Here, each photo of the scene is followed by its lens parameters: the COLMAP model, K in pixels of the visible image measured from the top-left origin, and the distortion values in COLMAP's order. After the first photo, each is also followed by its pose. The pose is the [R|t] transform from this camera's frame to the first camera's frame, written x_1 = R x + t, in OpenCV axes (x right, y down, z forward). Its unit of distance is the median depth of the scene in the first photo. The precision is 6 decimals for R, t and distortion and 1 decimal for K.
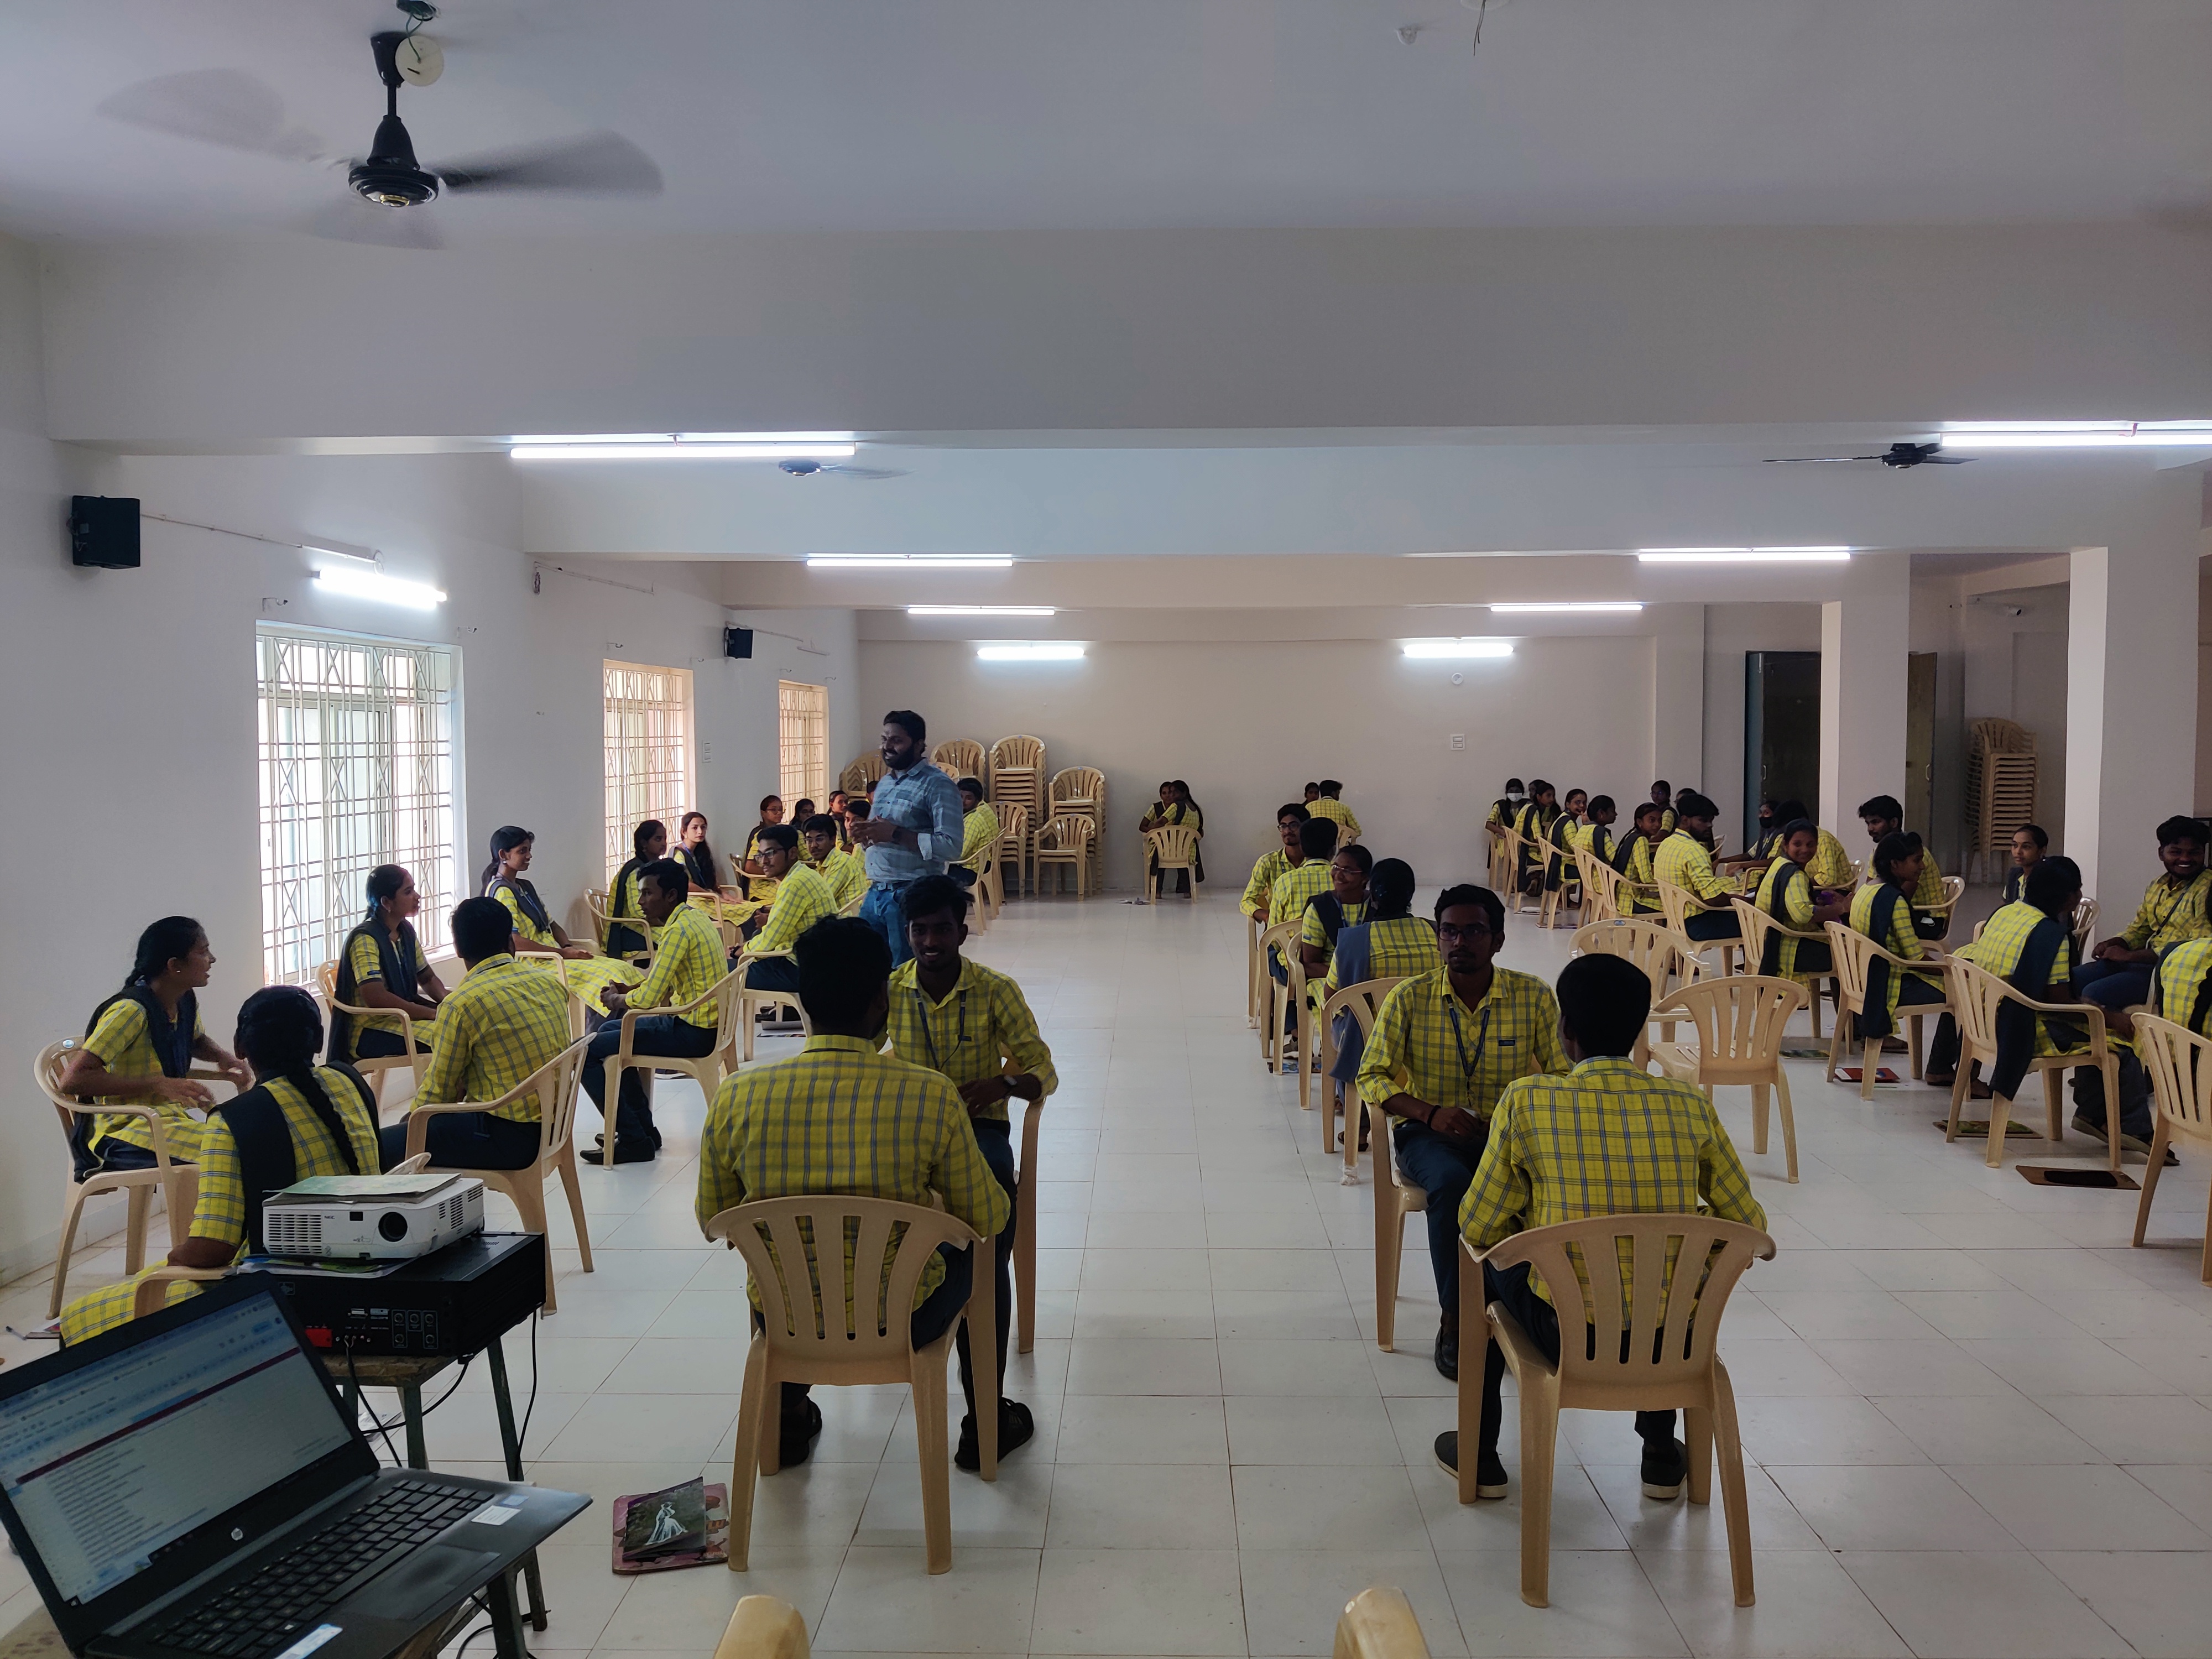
lens RADIAL K [[1794.7, 0, 1106.0], [0, 1794.7, 829.5], [0, 0, 1]] dist [0.048784, -0.121920]
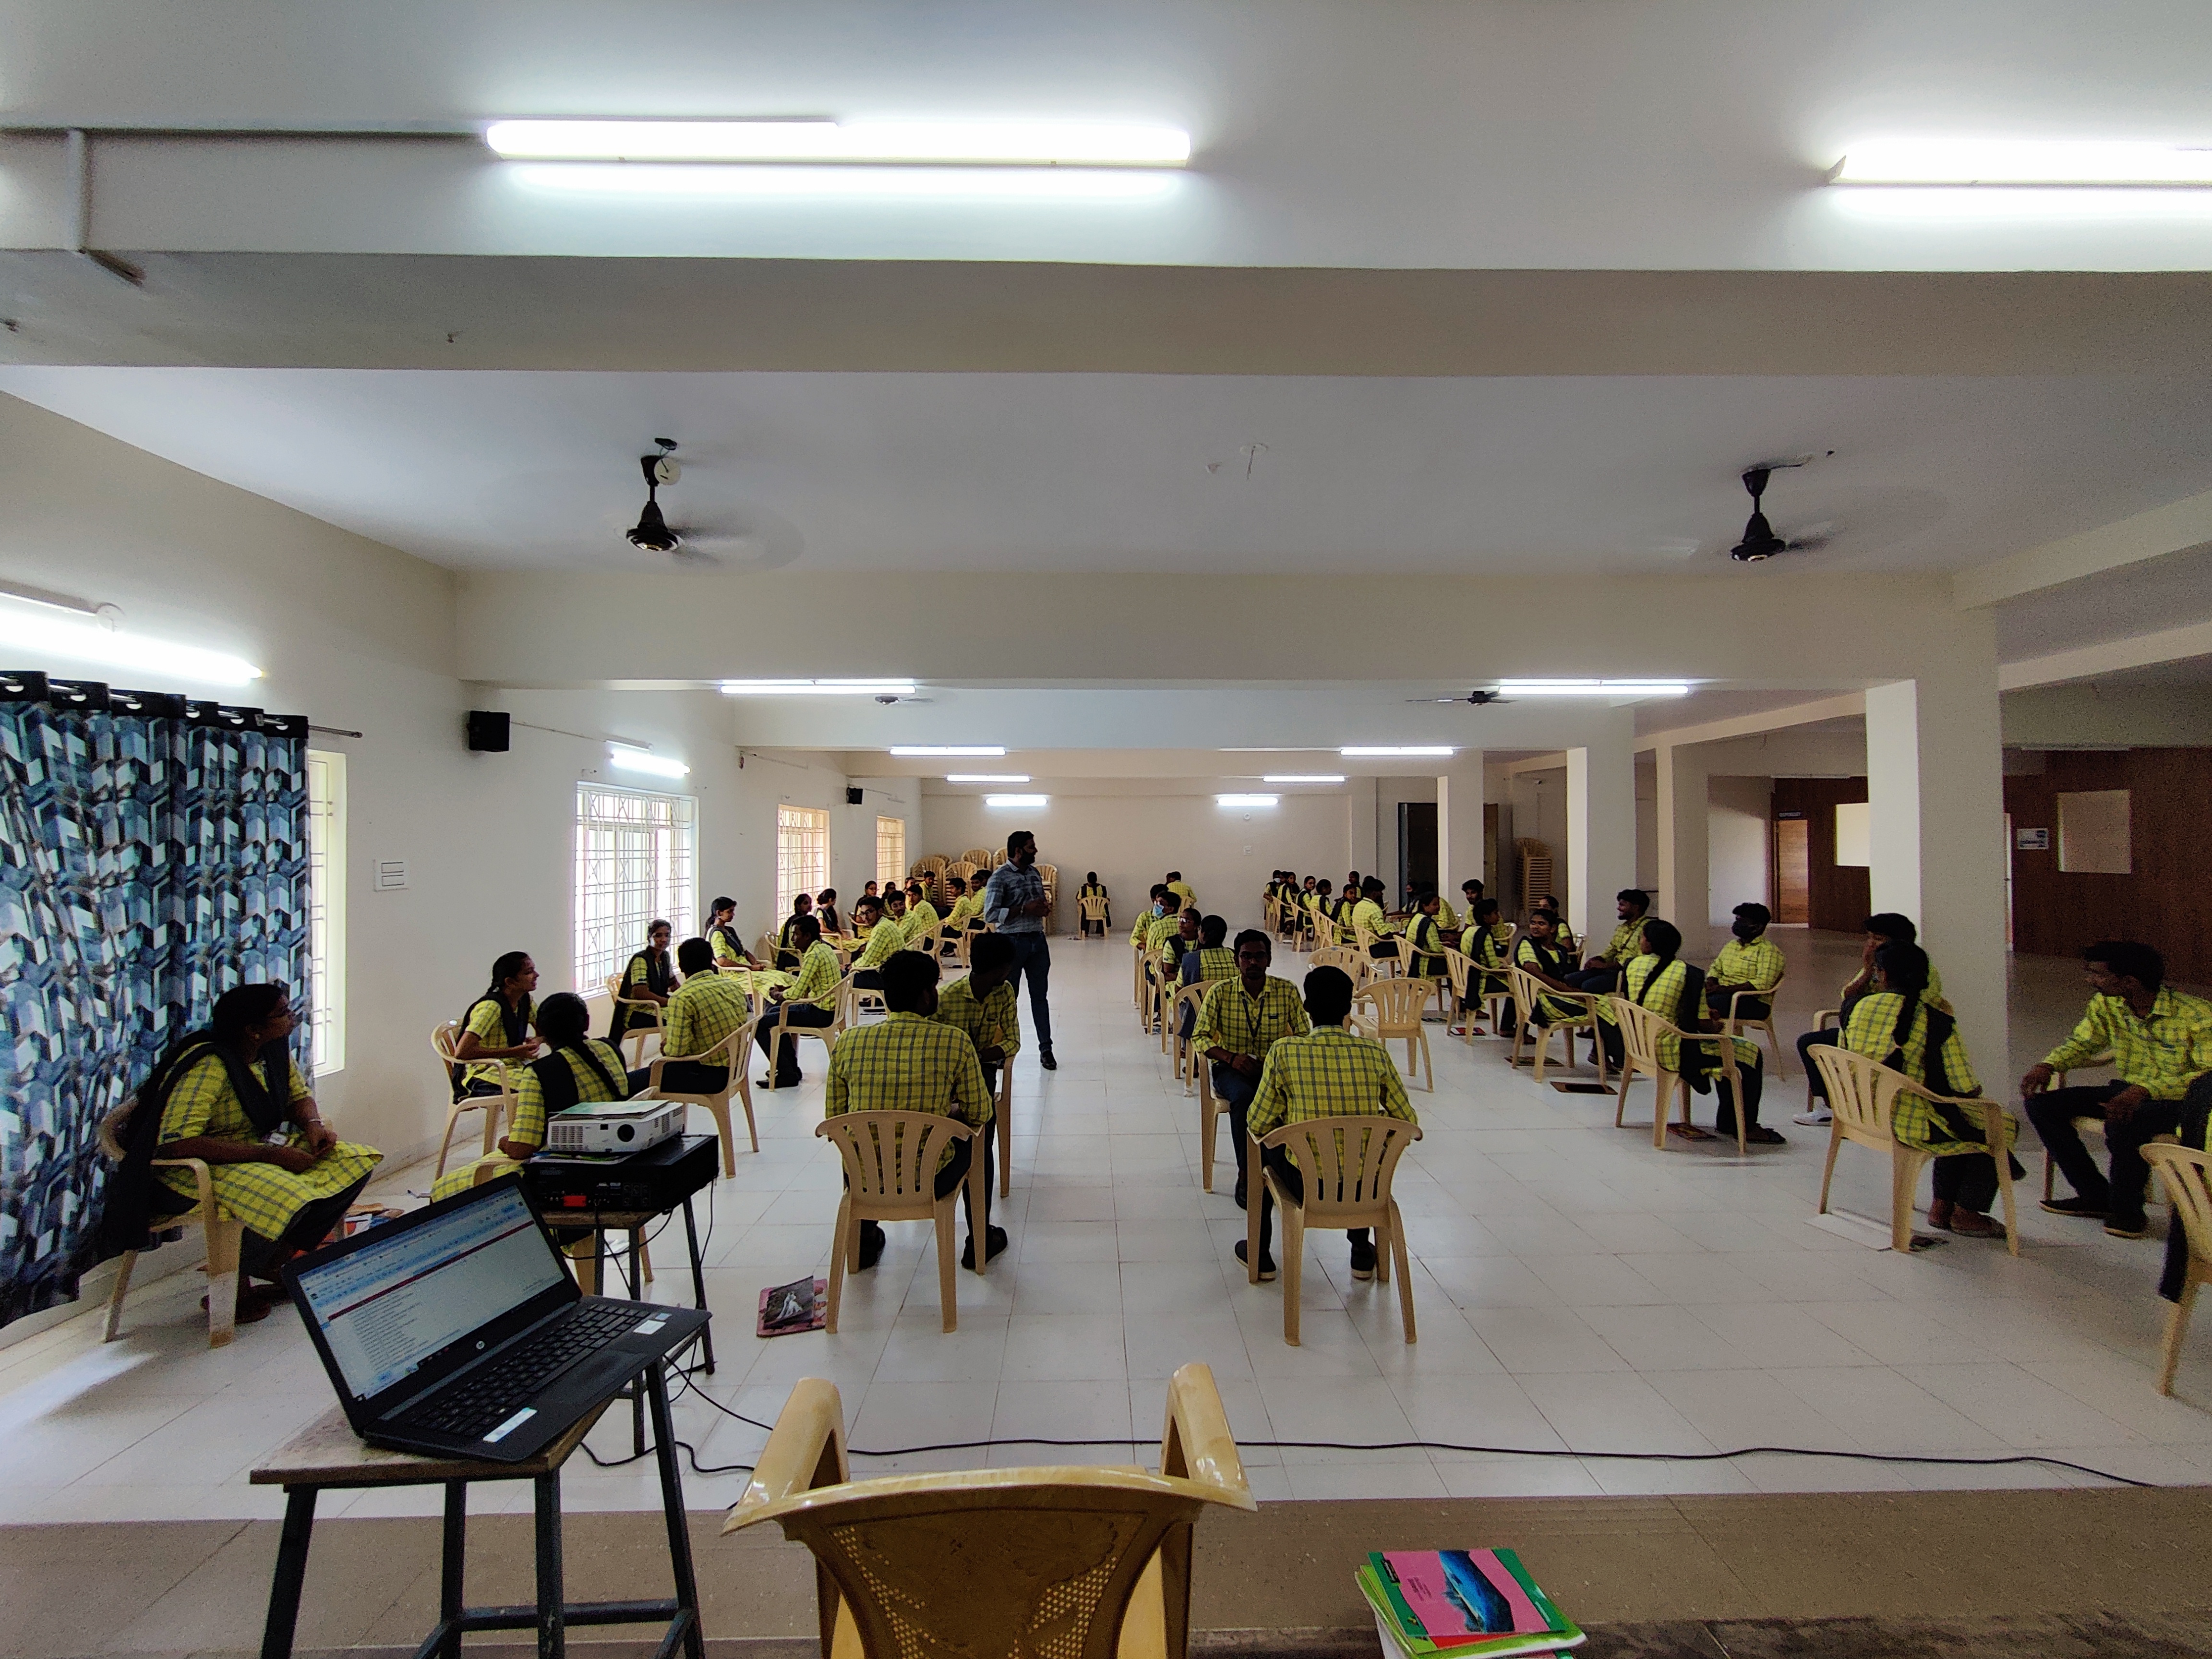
lens RADIAL K [[971.9, 0, 1106.0], [0, 971.9, 829.5], [0, 0, 1]] dist [-0.002014, -0.000221]
pose [[0.998864, 0.002152, 0.047597, 0.007416], [0.001195, 0.997533, -0.070188, -0.000661], [-0.047631, 0.070165, 0.996398, 0.022151]]
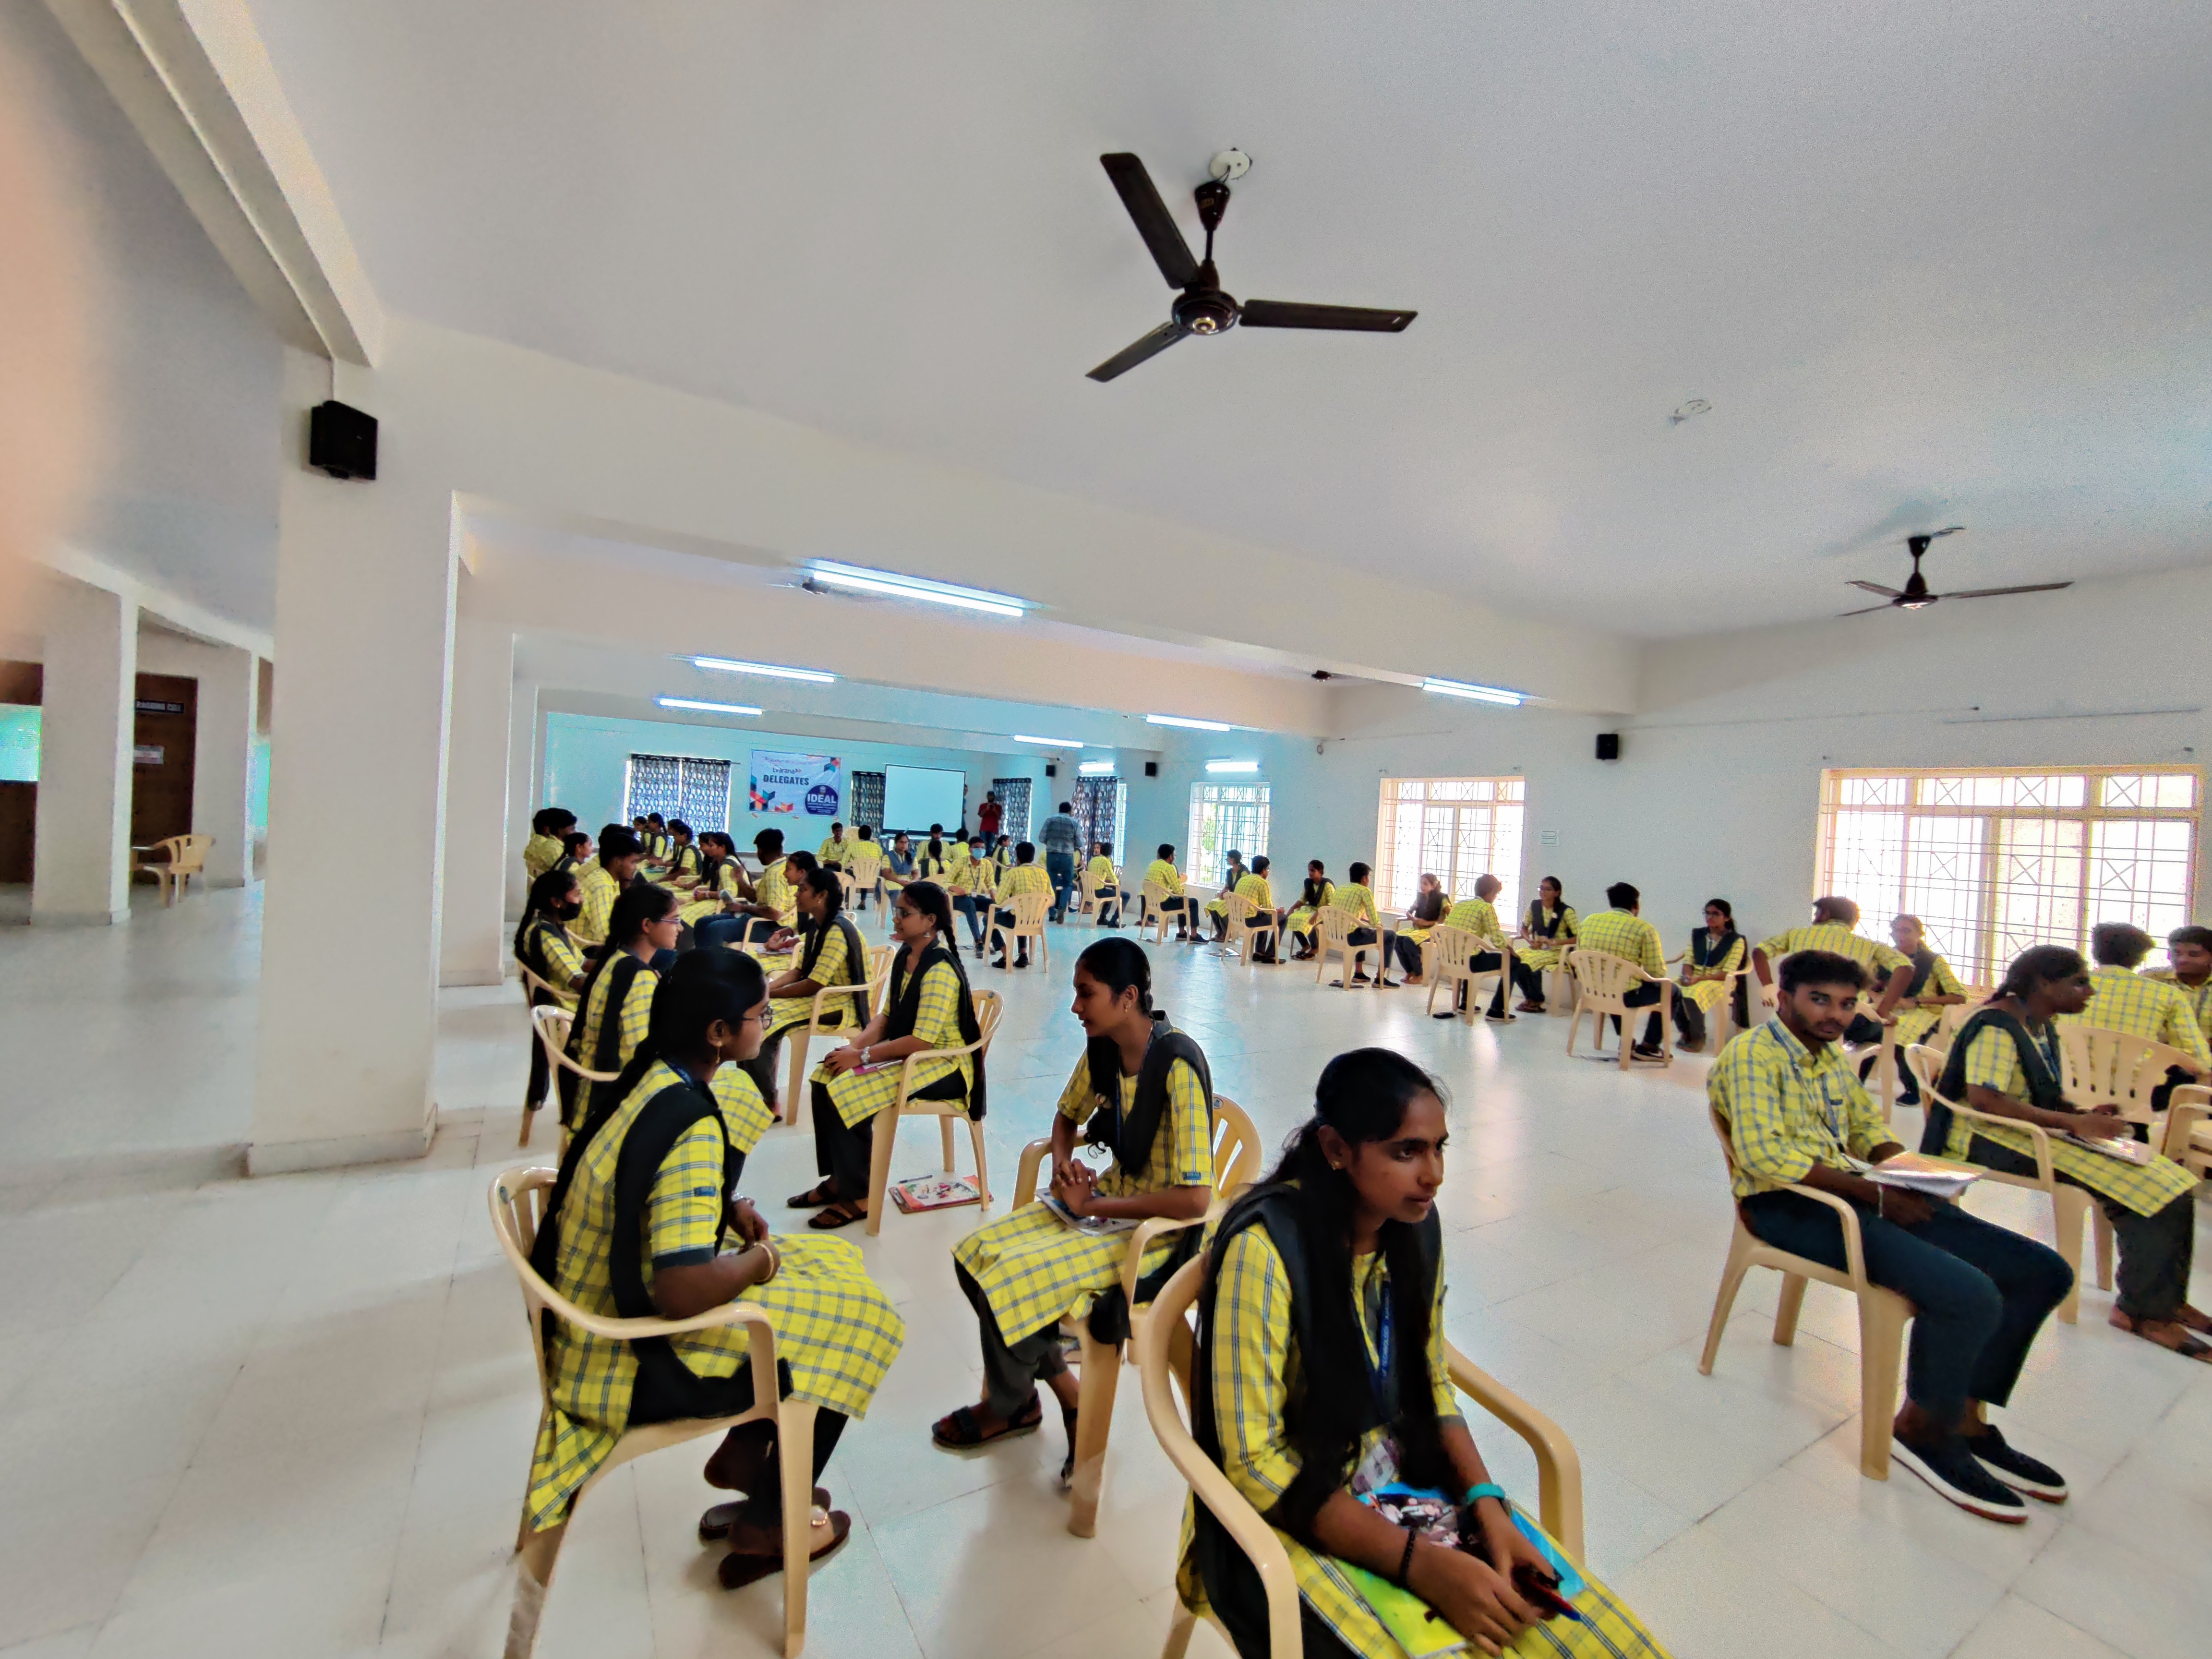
lens RADIAL K [[969.3, 0, 1106.0], [0, 969.3, 829.5], [0, 0, 1]] dist [0.000862, 0.000340]
pose [[-0.854380, -0.040650, -0.518057, 0.892737], [-0.081742, 0.995038, 0.056732, -0.142245], [0.513180, 0.090818, -0.853462, 3.198762]]
